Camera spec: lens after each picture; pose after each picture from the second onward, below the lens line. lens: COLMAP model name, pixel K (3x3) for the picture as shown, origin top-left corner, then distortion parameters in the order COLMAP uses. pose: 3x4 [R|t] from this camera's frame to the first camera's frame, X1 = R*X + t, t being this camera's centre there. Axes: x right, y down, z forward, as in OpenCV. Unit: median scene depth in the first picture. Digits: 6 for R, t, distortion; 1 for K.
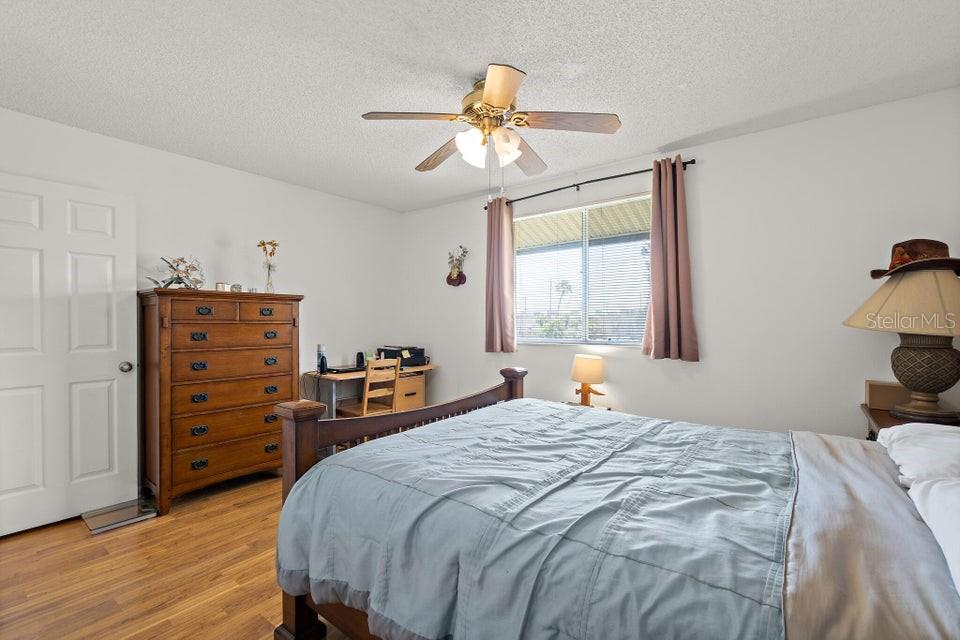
lens RADIAL K [[420.6, 0, 476.3], [0, 420.6, 318.6], [0, 0, 1]] dist [-0.000648, 0.000597]
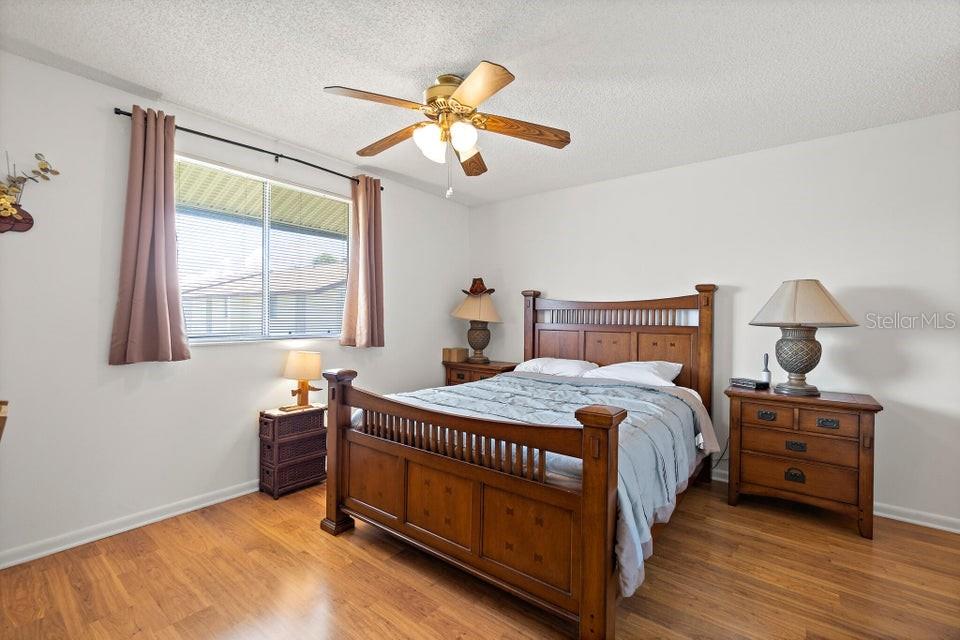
lens RADIAL K [[420.6, 0, 476.1], [0, 420.6, 319.7], [0, 0, 1]] dist [-0.000648, 0.000597]
pose [[0.017350, -0.002563, 0.999846, -0.630050], [-0.007759, 0.999966, 0.002698, 0.013469], [-0.999819, -0.007804, 0.017330, 0.590356]]
